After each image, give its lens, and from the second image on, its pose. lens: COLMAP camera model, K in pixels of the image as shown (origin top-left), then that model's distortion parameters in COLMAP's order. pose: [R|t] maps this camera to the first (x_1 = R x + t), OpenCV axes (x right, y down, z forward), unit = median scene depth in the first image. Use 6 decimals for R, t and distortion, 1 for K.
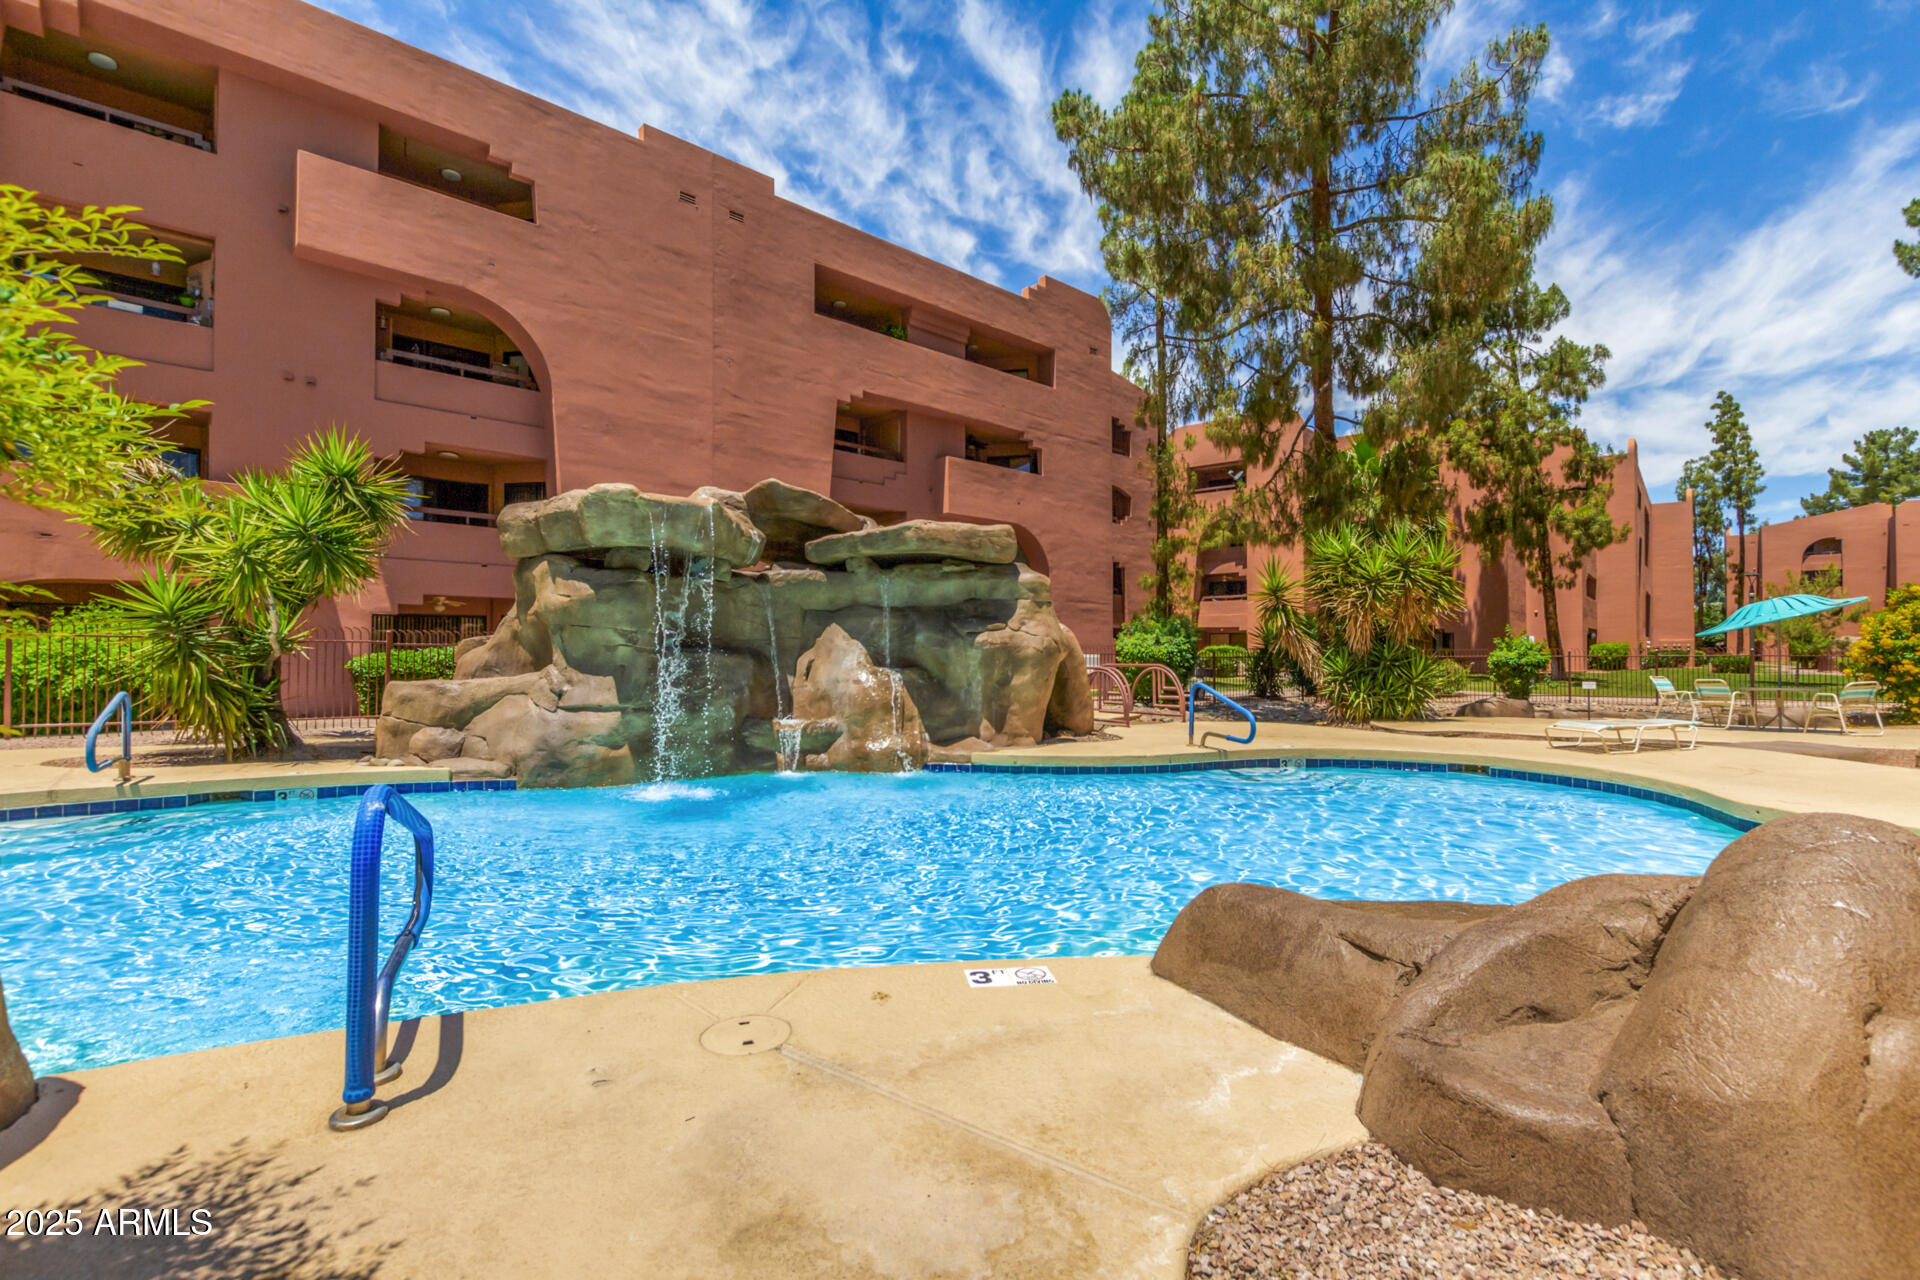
lens RADIAL K [[877.8, 0, 960.2], [0, 877.8, 648.0], [0, 0, 1]] dist [0.004466, -0.000552]
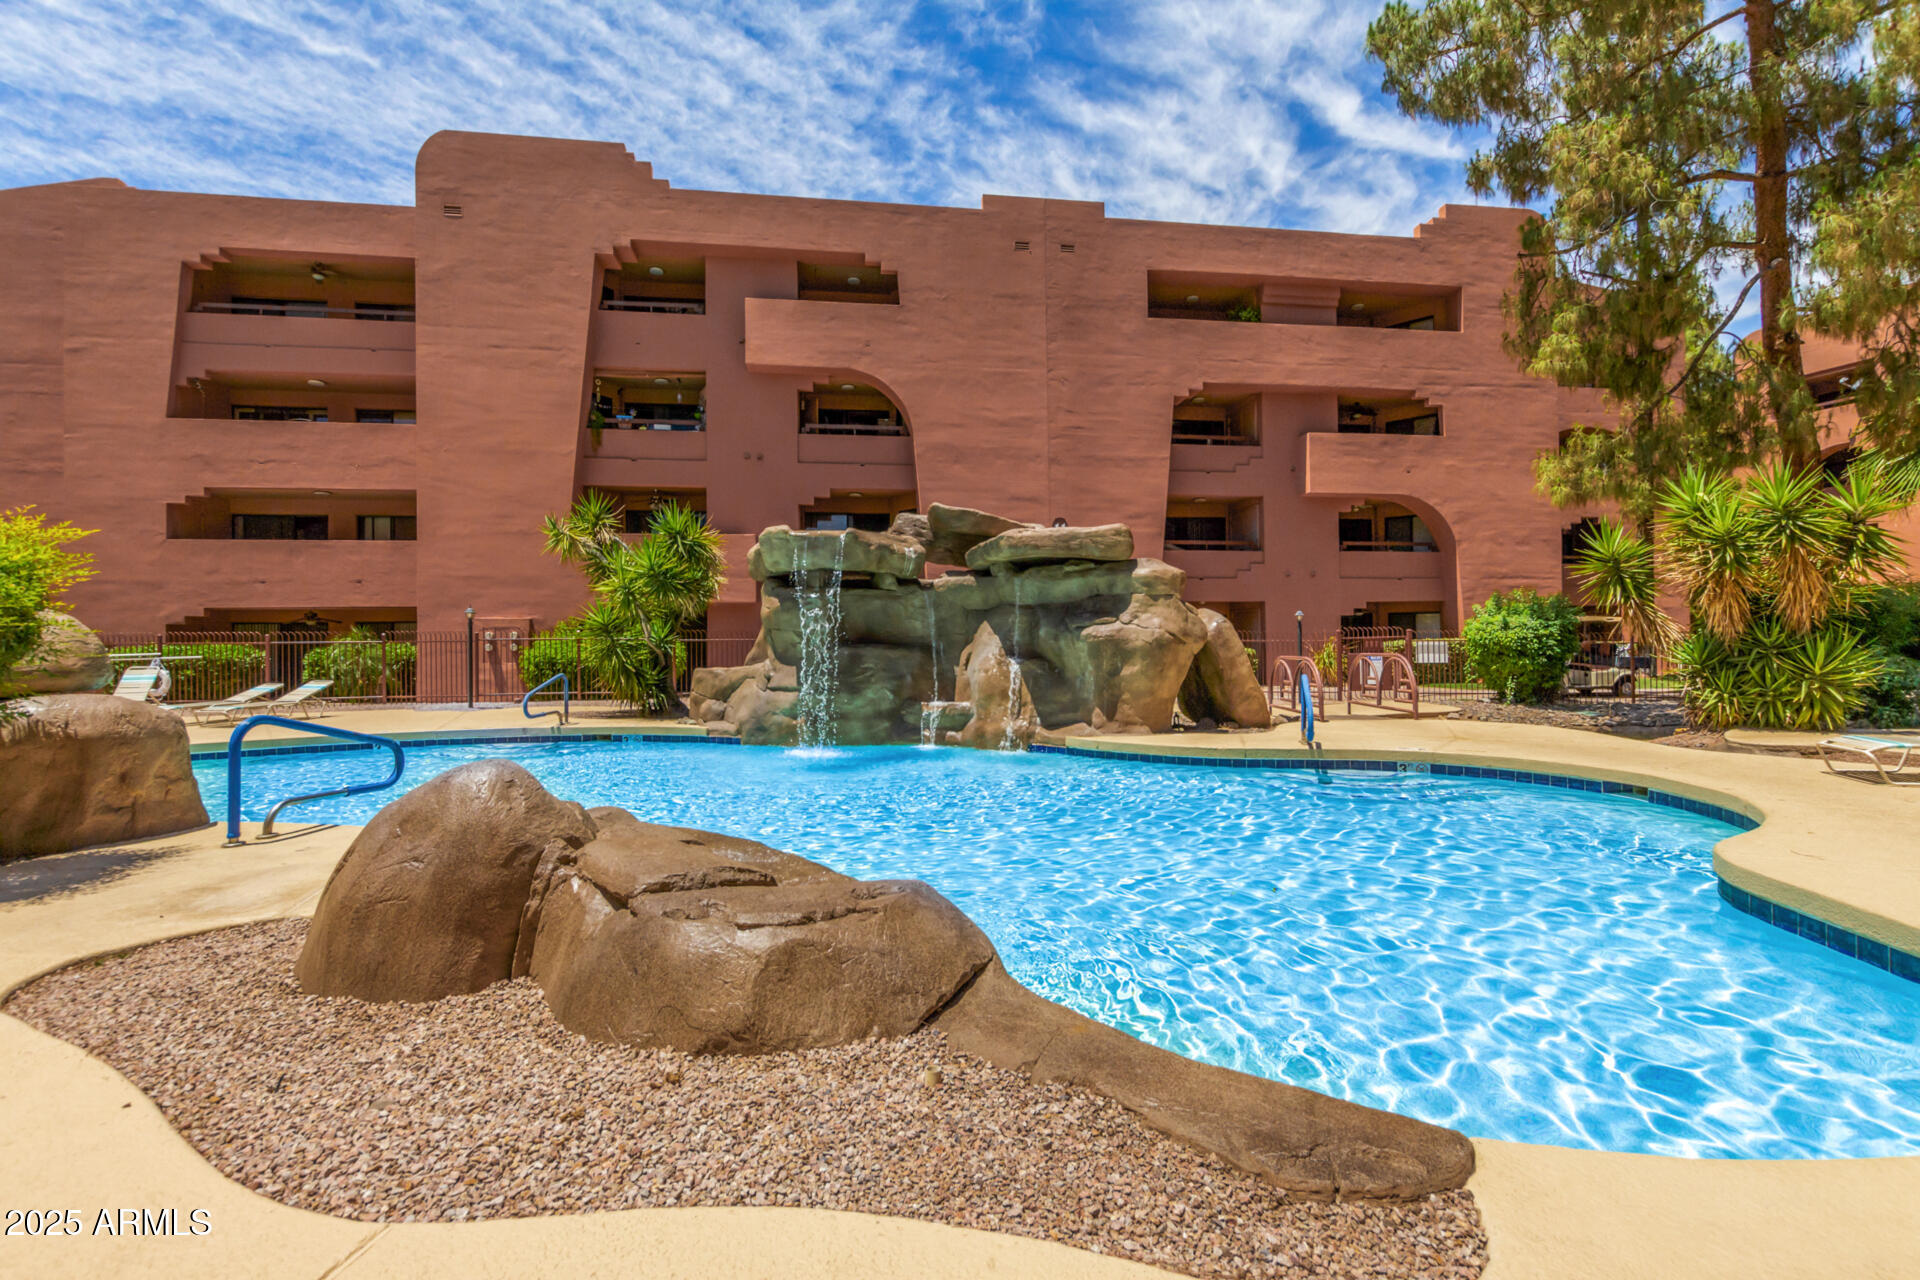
lens RADIAL K [[877.8, 0, 962.6], [0, 877.8, 639.1], [0, 0, 1]] dist [0.004466, -0.000552]
pose [[0.822990, -0.012614, -0.567917, 0.494836], [0.015104, 0.999886, -0.000321, -0.003884], [0.567856, -0.008314, 0.823086, 0.023280]]
